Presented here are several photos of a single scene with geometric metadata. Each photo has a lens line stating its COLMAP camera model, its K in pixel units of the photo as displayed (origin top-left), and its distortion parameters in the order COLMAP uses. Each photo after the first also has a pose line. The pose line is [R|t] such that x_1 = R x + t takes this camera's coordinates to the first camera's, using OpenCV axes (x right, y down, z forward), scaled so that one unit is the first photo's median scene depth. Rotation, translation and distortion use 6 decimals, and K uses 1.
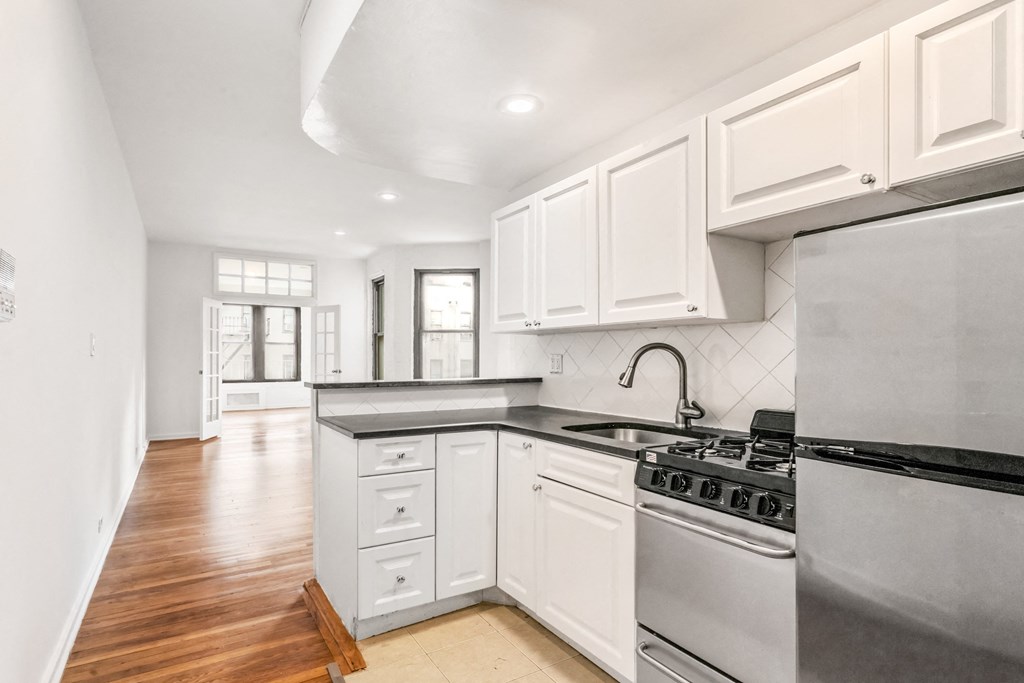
lens RADIAL K [[526.1, 0, 499.1], [0, 526.1, 358.2], [0, 0, 1]] dist [-0.000200, -0.000785]
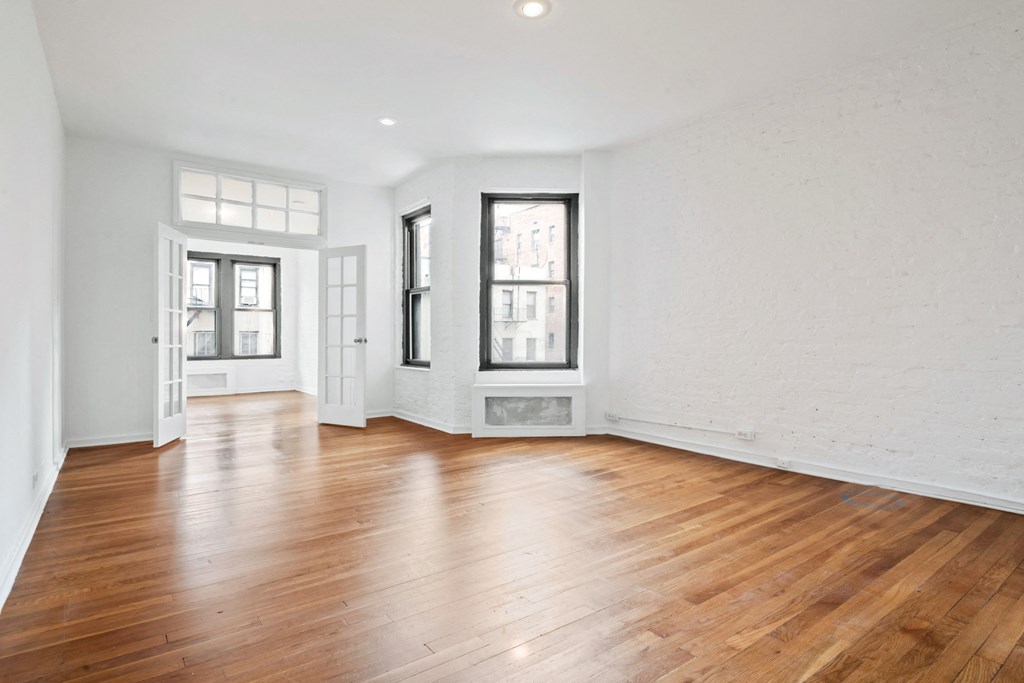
lens RADIAL K [[526.1, 0, 512.6], [0, 526.1, 340.6], [0, 0, 1]] dist [-0.000200, -0.000785]
pose [[0.994402, 0.001766, 0.105644, -0.187118], [-0.002181, 0.999990, 0.003810, 0.022249], [-0.105637, -0.004020, 0.994397, 0.295143]]
